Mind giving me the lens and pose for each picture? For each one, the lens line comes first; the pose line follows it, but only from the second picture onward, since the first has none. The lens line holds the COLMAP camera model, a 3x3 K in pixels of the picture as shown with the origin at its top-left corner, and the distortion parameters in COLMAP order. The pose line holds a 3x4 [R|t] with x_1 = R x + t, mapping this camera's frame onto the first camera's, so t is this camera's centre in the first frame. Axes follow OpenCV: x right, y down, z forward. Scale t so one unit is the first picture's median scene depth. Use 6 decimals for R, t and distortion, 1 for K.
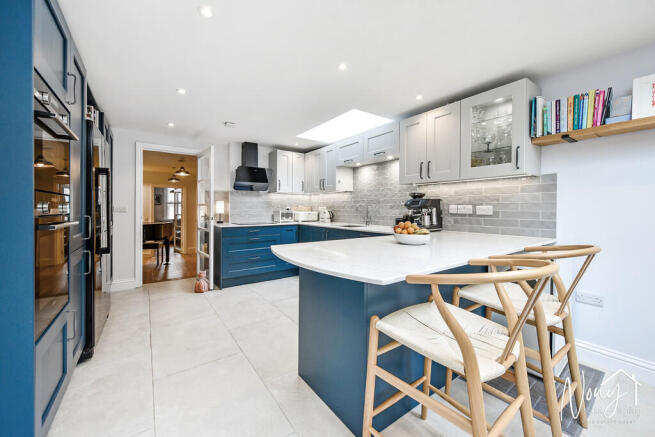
lens RADIAL K [[270.3, 0, 326.4], [0, 270.3, 208.9], [0, 0, 1]] dist [0.001504, -0.000008]
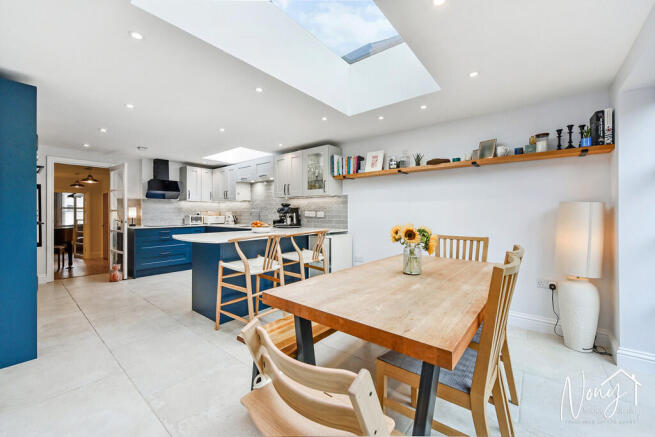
lens RADIAL K [[264.7, 0, 340.2], [0, 264.7, 215.7], [0, 0, 1]] dist [-0.000870, -0.000255]
pose [[0.953277, -0.003241, 0.302081, 0.141285], [0.001078, 0.999973, 0.007327, 0.000392], [-0.302097, -0.006659, 0.953254, -0.433307]]
